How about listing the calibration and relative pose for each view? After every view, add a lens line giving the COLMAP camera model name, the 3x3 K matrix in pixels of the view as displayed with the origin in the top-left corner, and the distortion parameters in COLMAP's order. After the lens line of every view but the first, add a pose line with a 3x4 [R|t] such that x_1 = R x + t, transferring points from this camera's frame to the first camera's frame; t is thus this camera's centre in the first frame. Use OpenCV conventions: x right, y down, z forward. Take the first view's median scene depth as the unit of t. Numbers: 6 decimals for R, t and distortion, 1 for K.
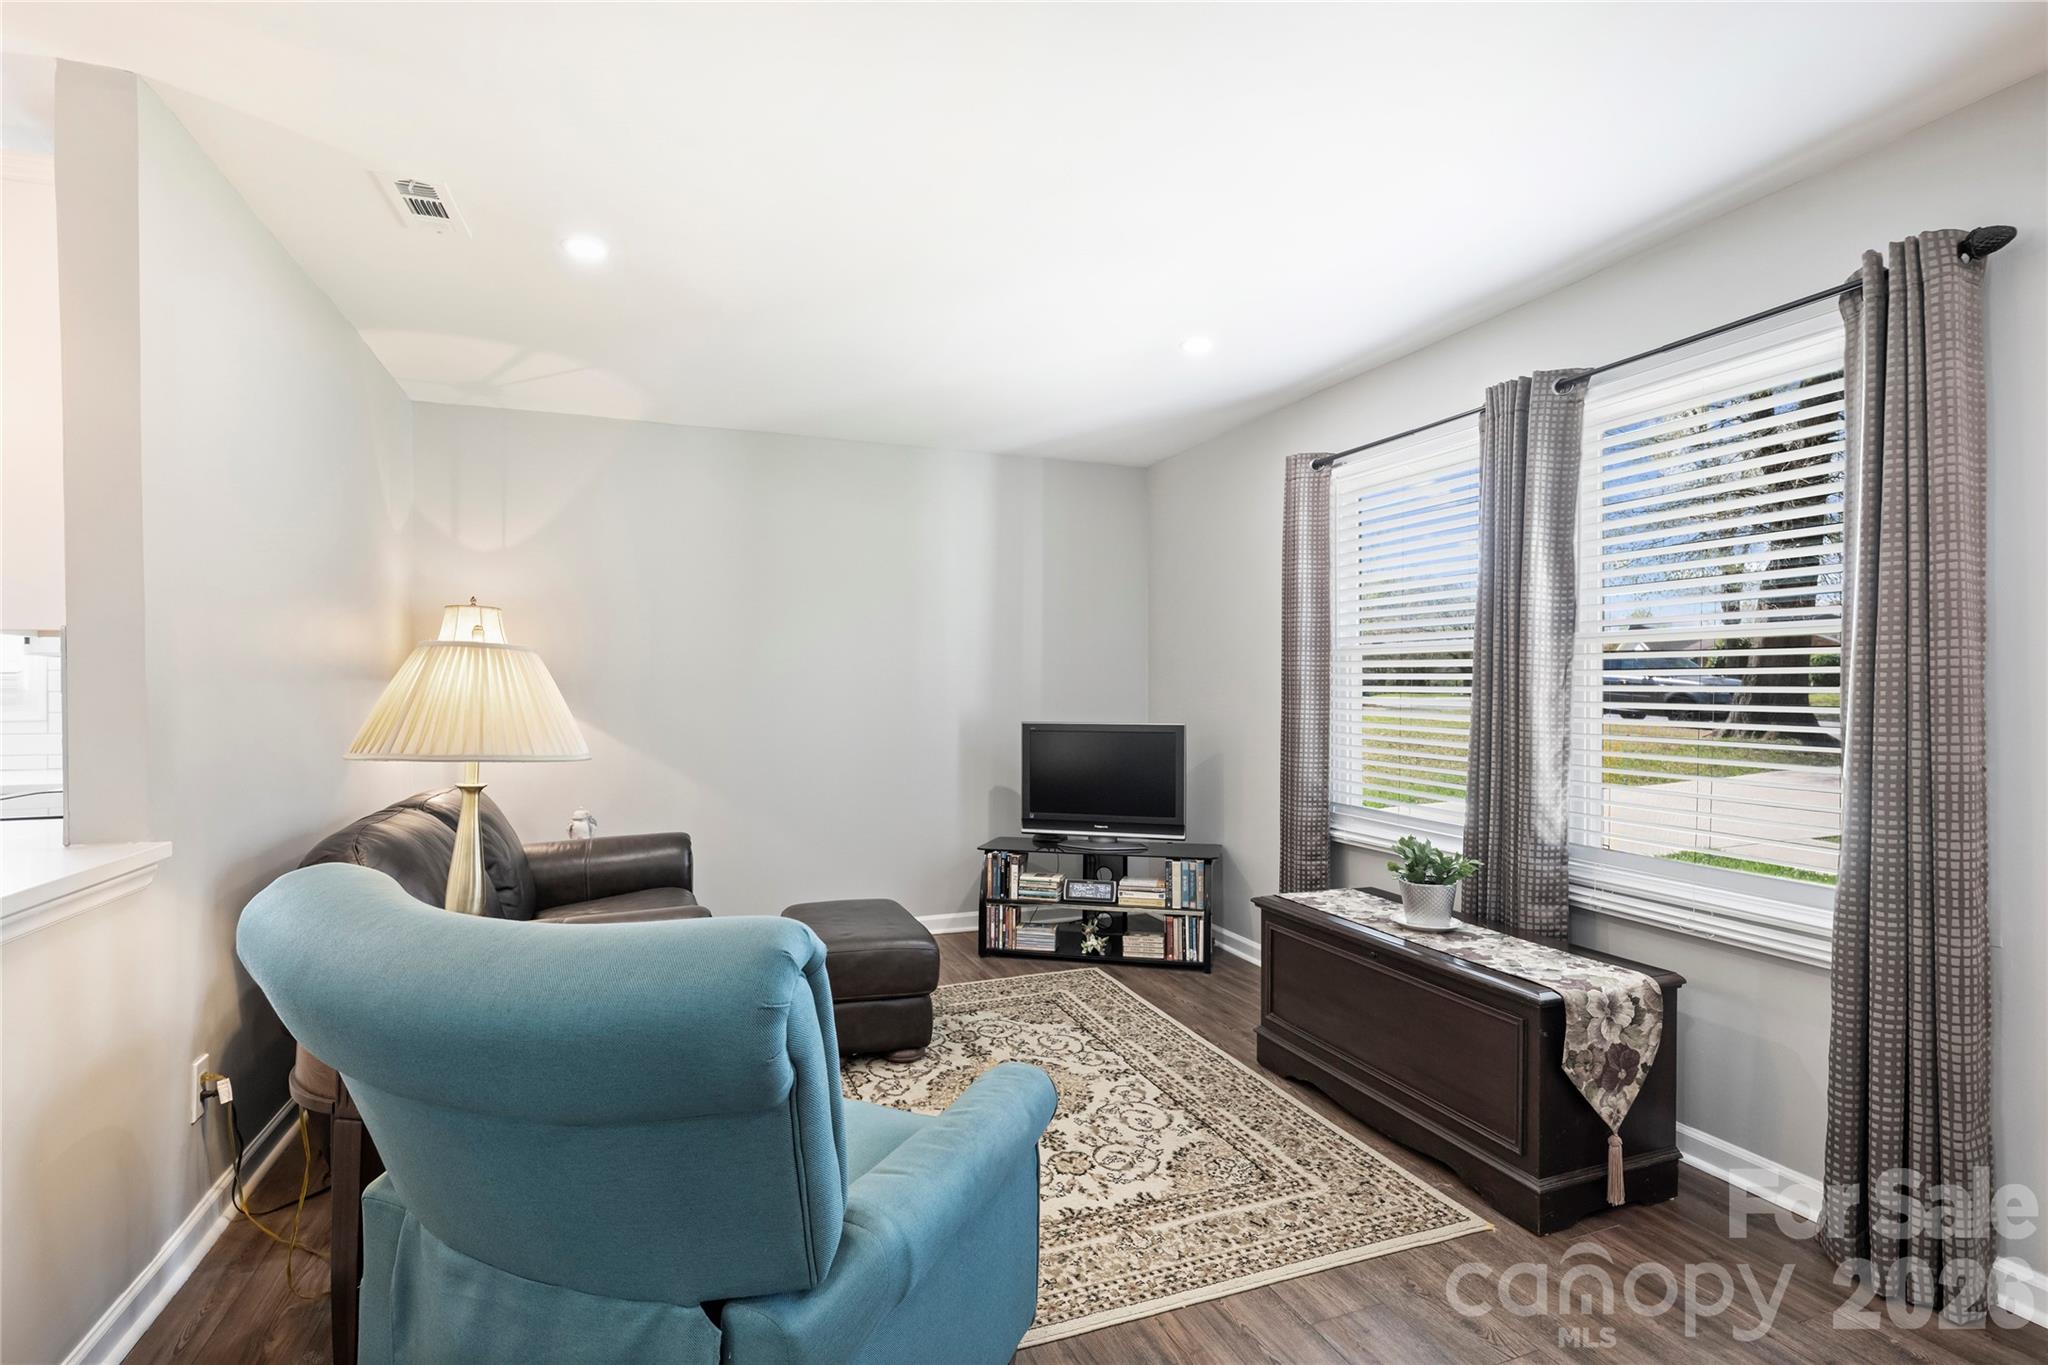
lens RADIAL K [[986.5, 0, 1009.2], [0, 986.5, 676.8], [0, 0, 1]] dist [0.004584, 0.000031]
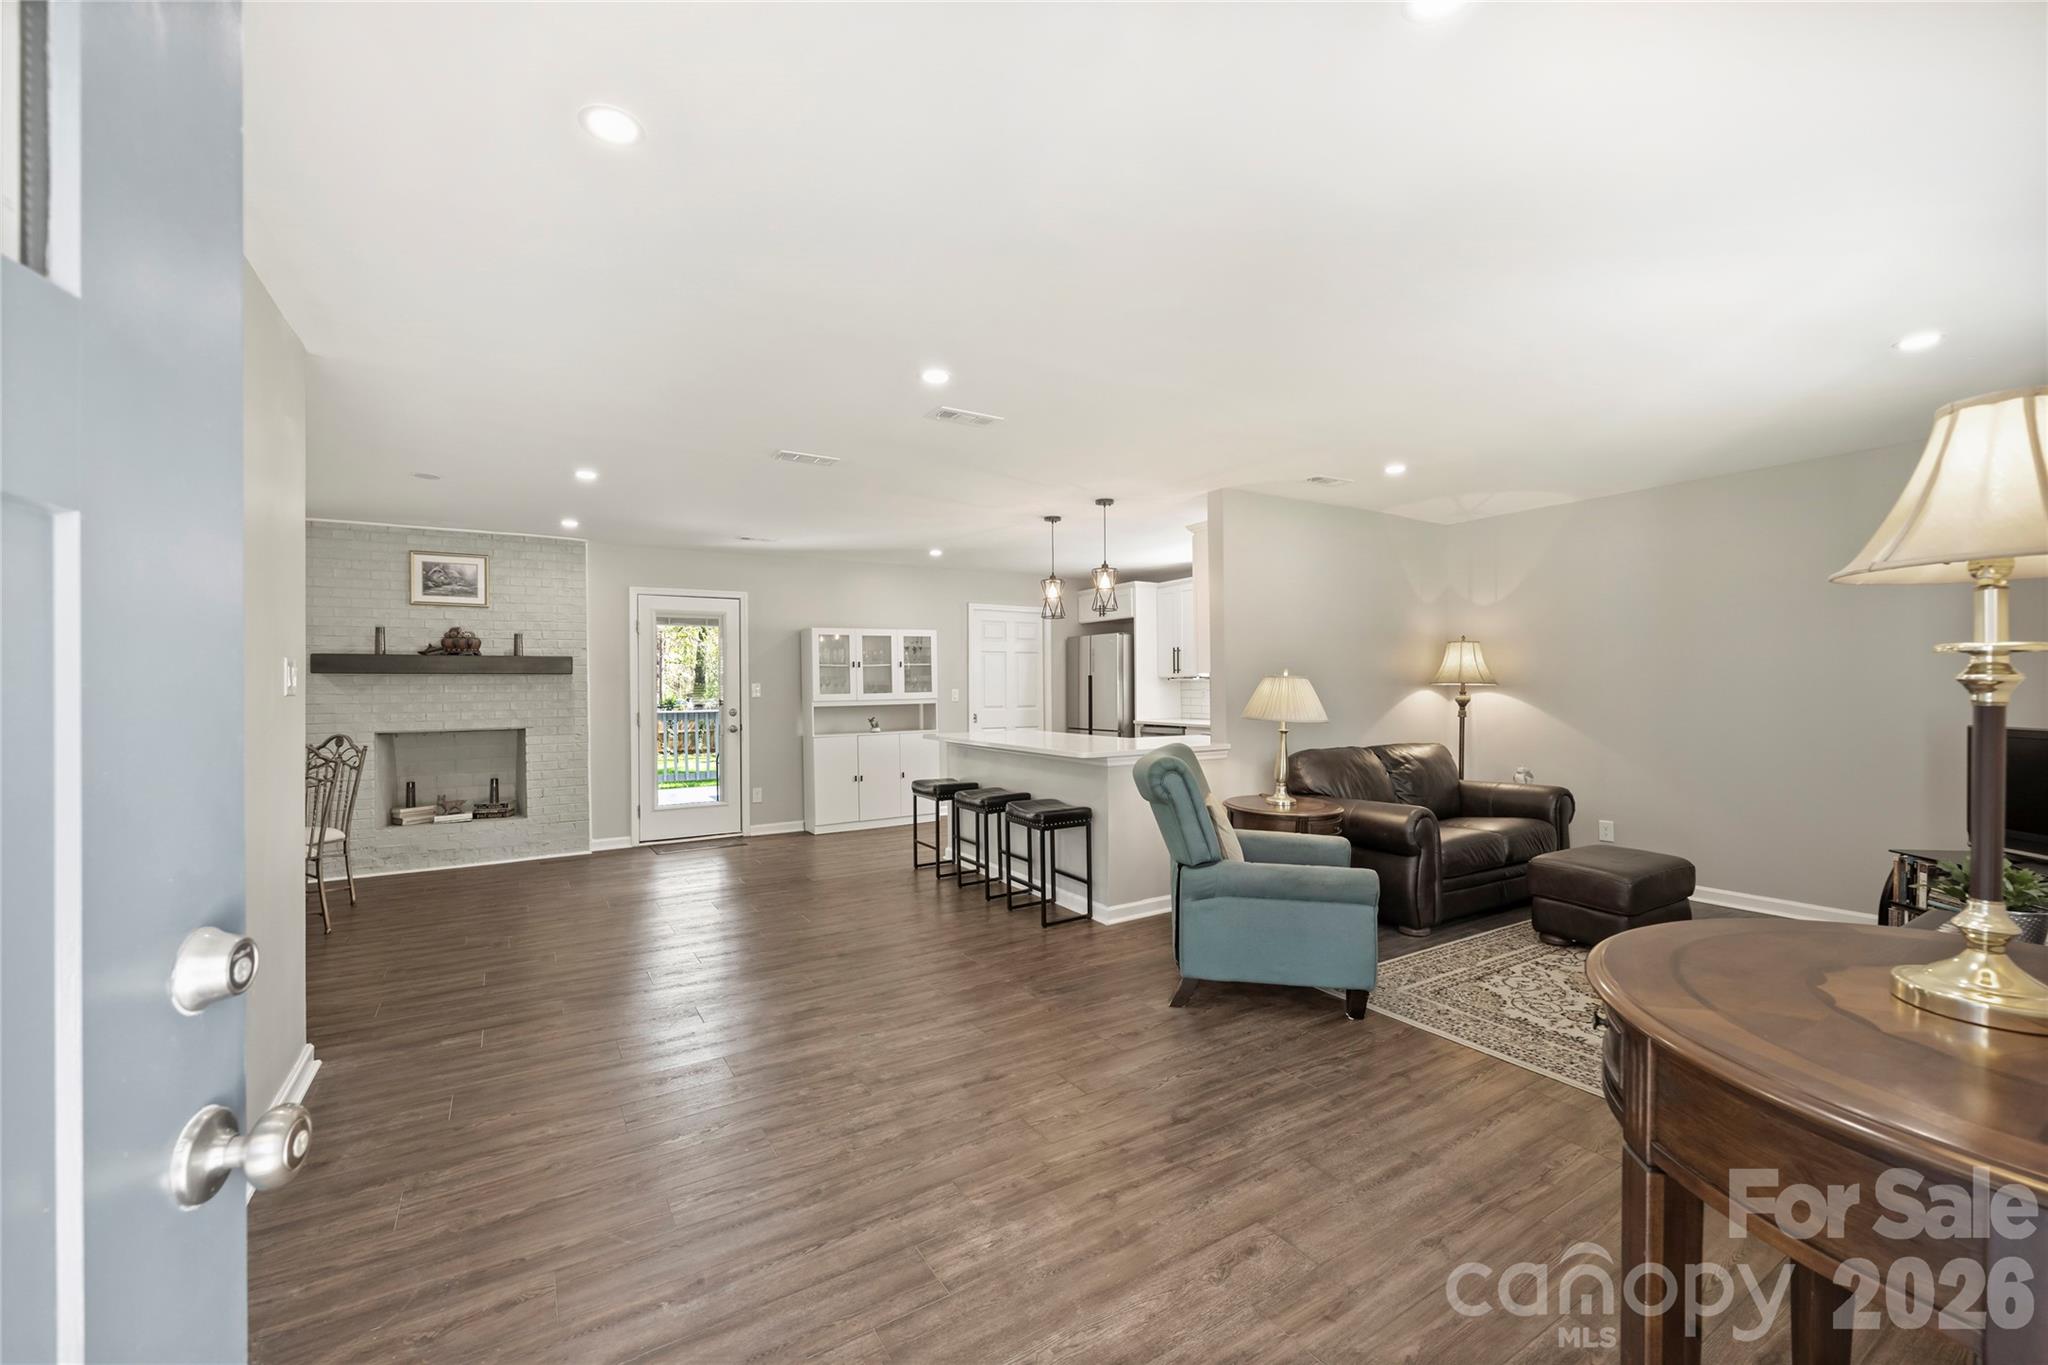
lens RADIAL K [[813.6, 0, 1003.7], [0, 813.6, 694.3], [0, 0, 1]] dist [-0.009008, 0.000231]
pose [[0.177679, 0.007125, -0.984063, 1.053889], [0.013653, 0.999860, 0.009705, -0.006808], [0.983994, -0.015160, 0.177557, -0.039696]]
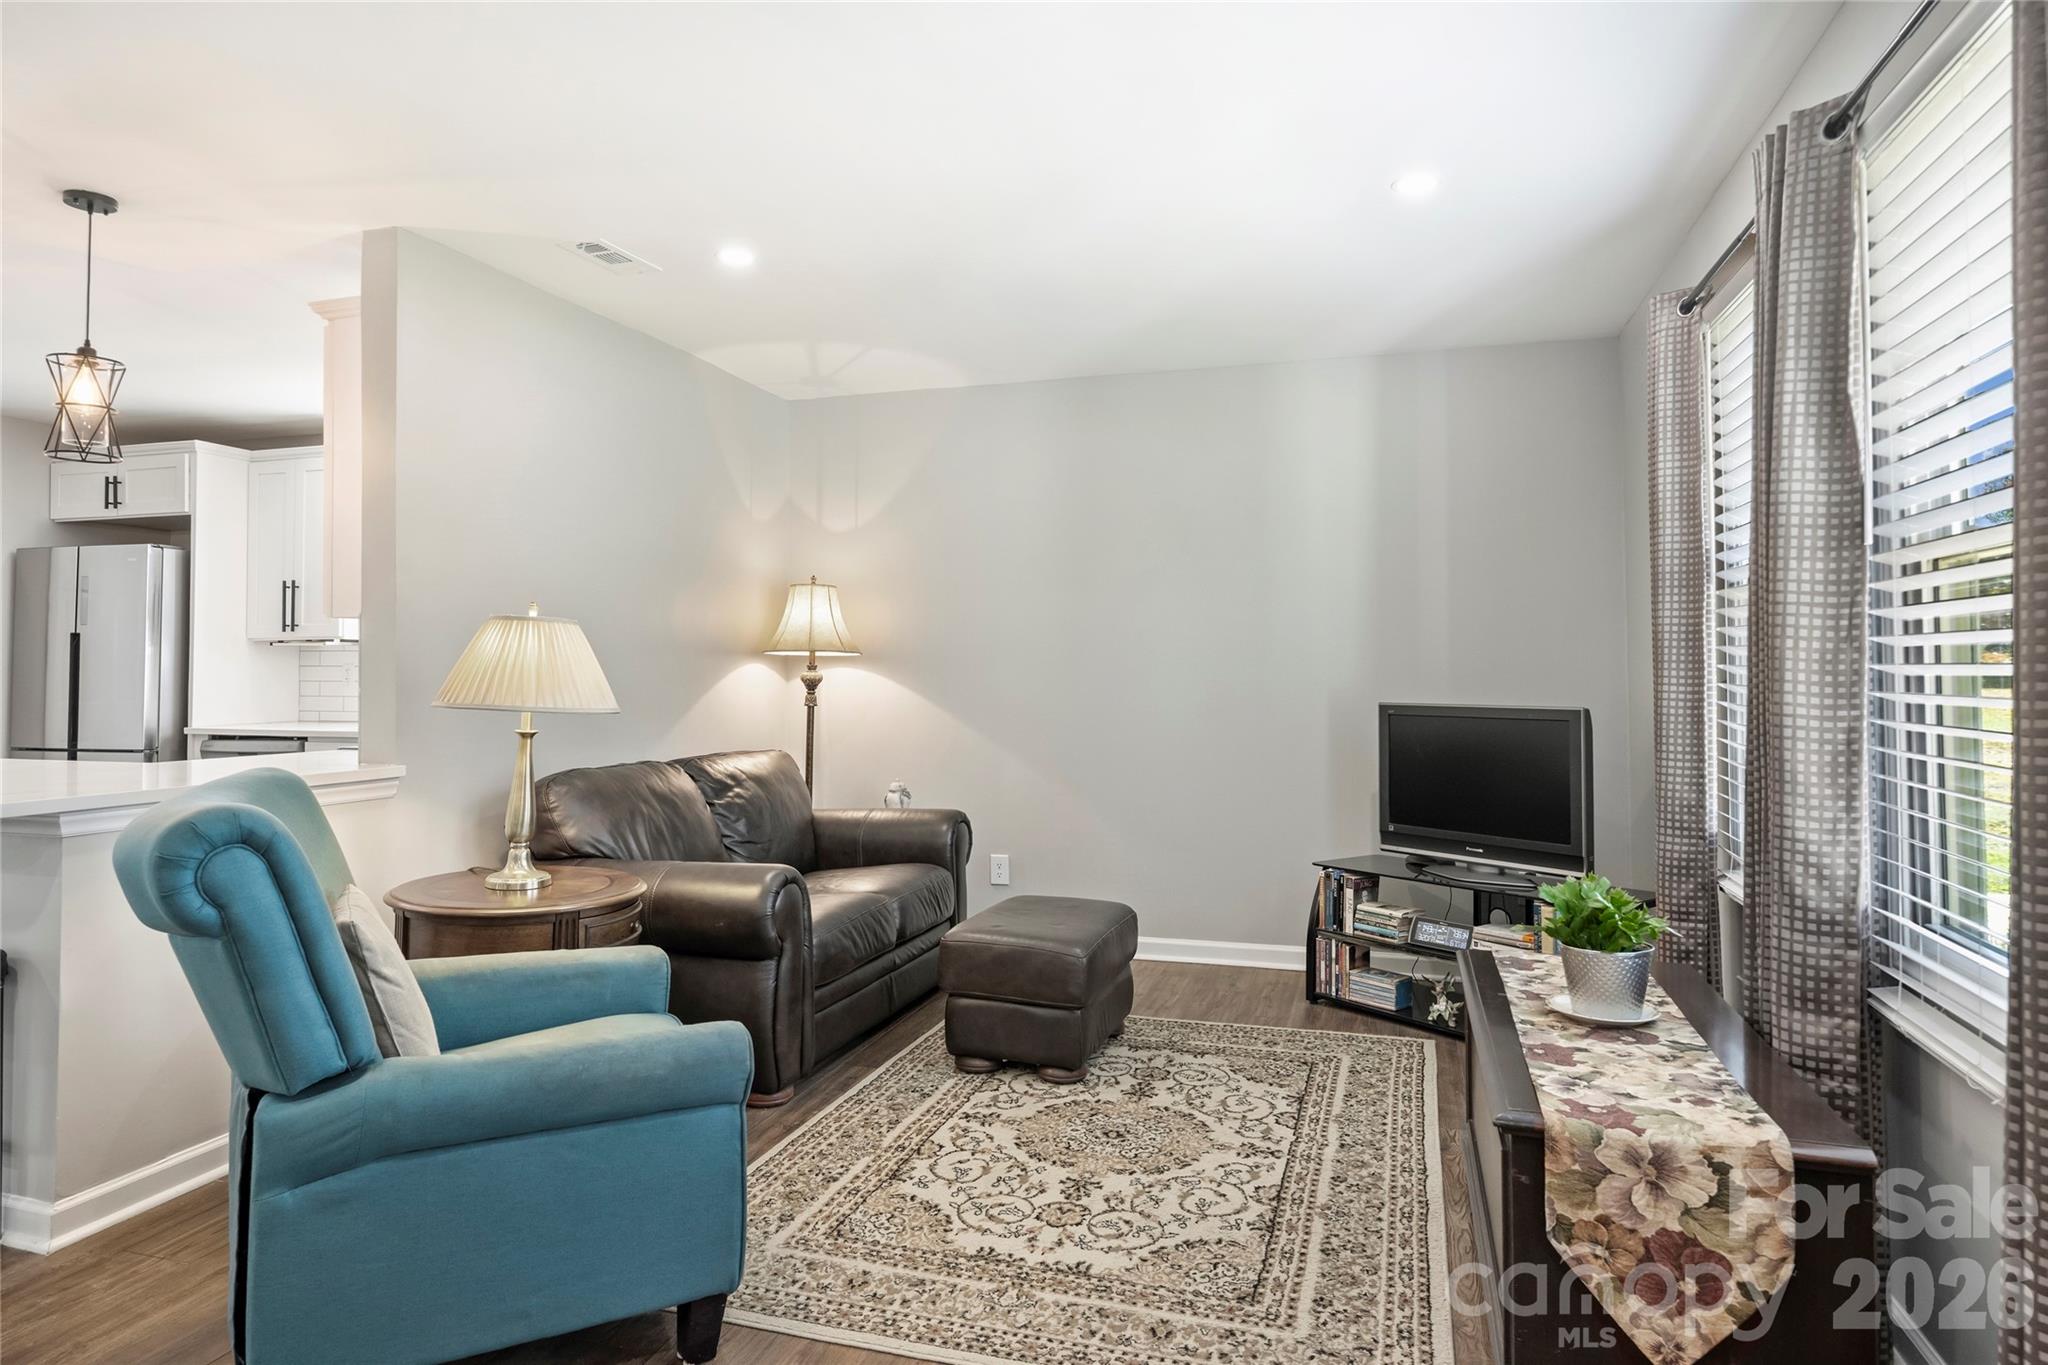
lens RADIAL K [[1193.0, 0, 1026.2], [0, 1193.0, 644.4], [0, 0, 1]] dist [0.009414, -0.008086]
pose [[0.800435, -0.015217, -0.599226, 0.638044], [0.005522, 0.999822, -0.018015, 0.024729], [0.599394, 0.011111, 0.800377, 0.159308]]
